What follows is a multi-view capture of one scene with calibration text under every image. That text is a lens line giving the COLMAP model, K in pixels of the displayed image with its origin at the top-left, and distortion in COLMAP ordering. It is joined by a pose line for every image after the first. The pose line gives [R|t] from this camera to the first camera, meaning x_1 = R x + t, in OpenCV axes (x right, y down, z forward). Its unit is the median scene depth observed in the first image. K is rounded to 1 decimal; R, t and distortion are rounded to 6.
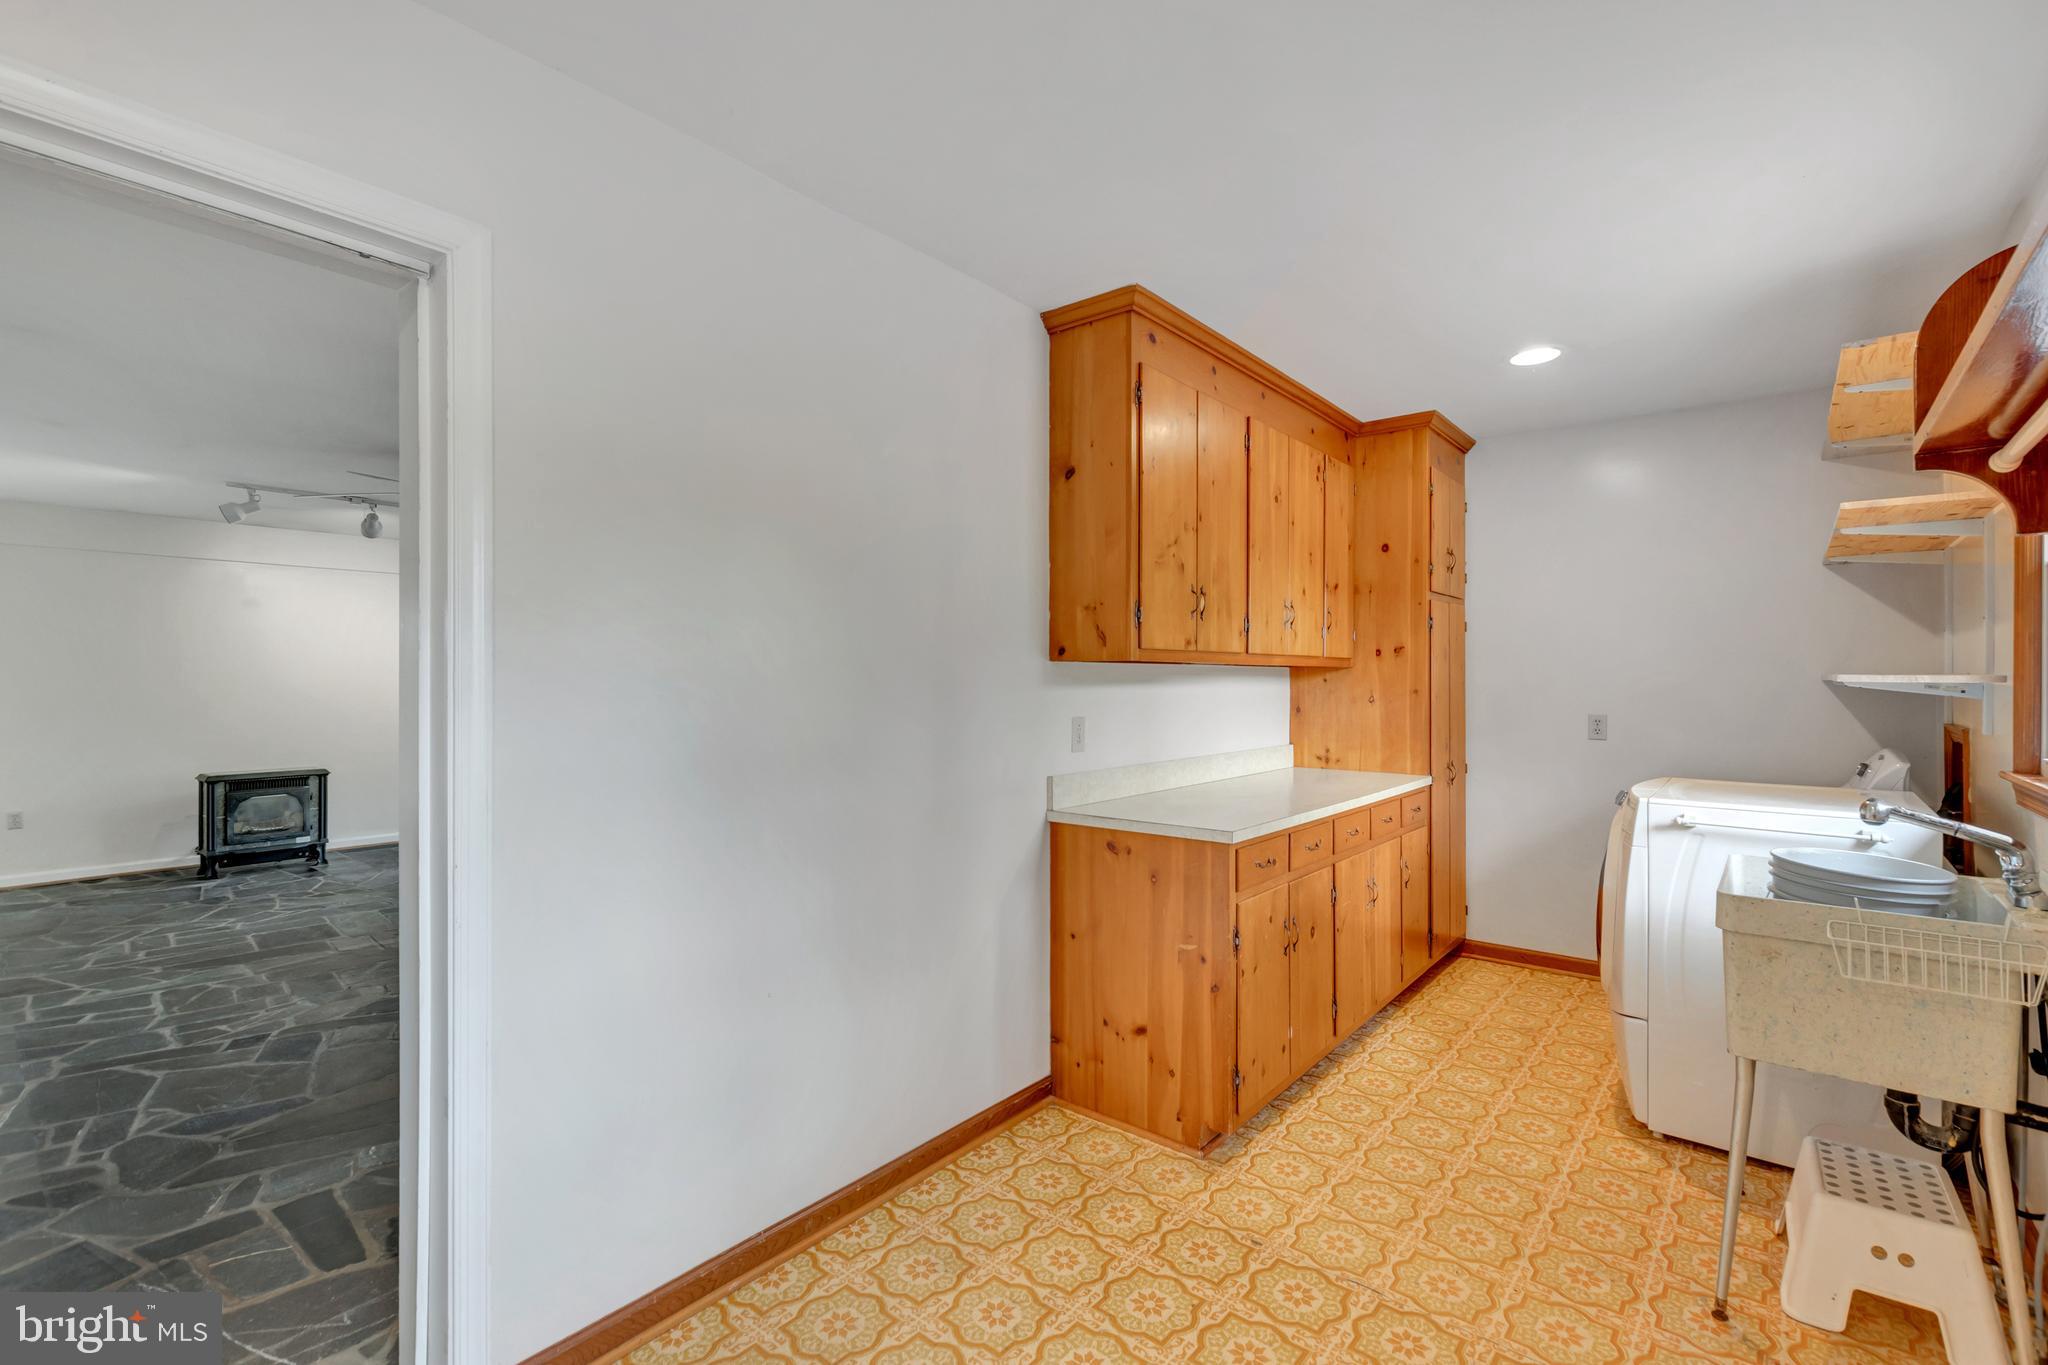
lens RADIAL K [[909.2, 0, 1023.7], [0, 909.2, 668.9], [0, 0, 1]] dist [0.001349, -0.003495]
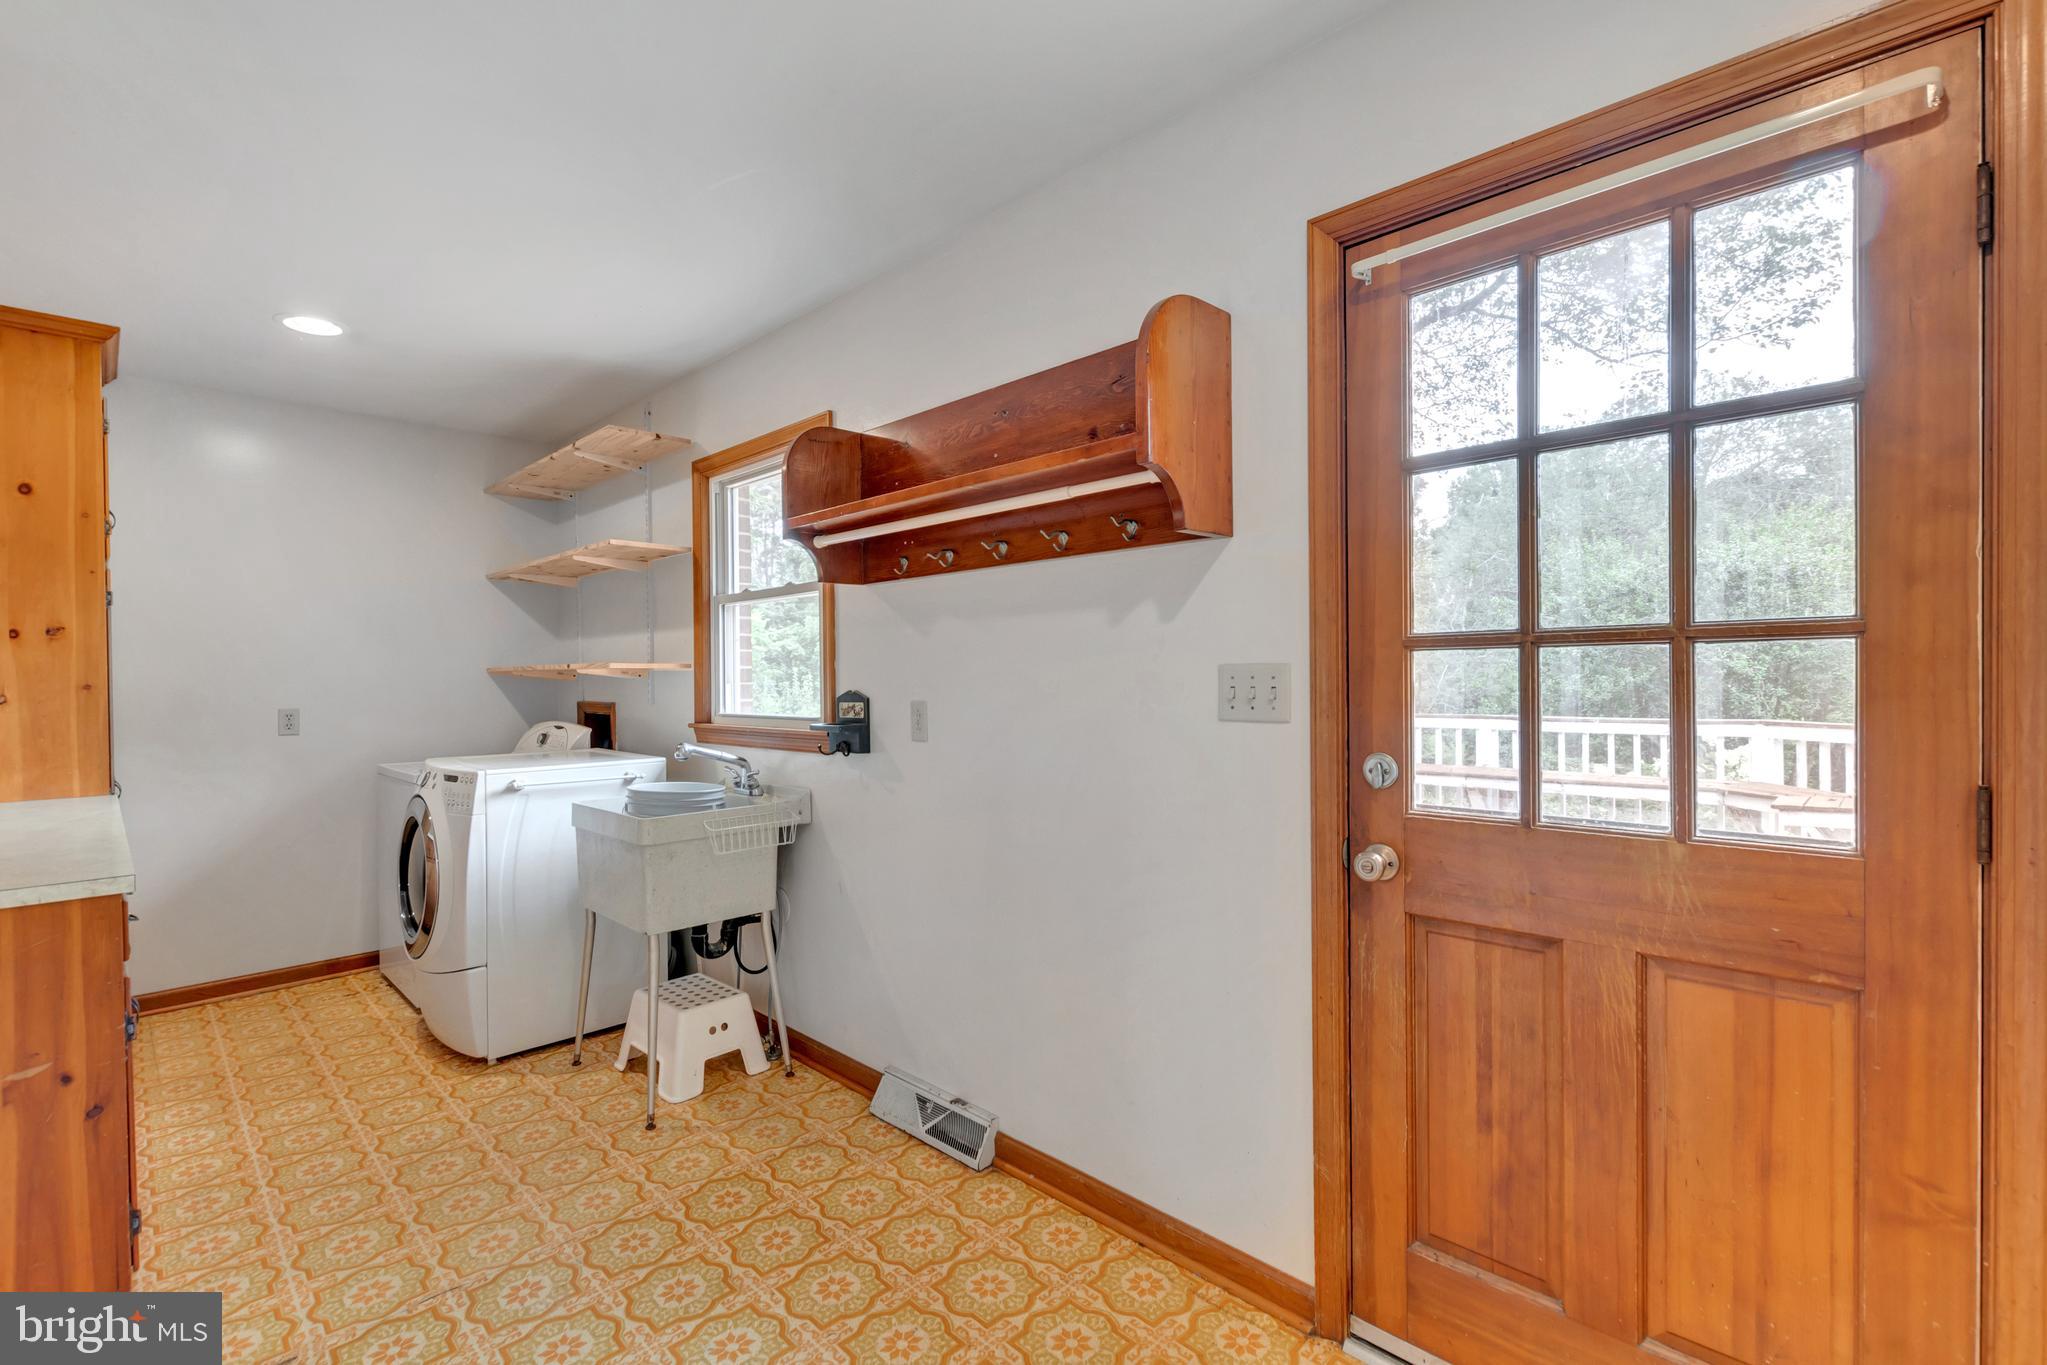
lens RADIAL K [[908.7, 0, 1023.1], [0, 908.7, 686.3], [0, 0, 1]] dist [0.001349, -0.003495]
pose [[0.079107, -0.012989, 0.996782, -0.399671], [0.001856, 0.999915, 0.012883, 0.024050], [-0.996864, 0.000831, 0.079124, 0.244106]]
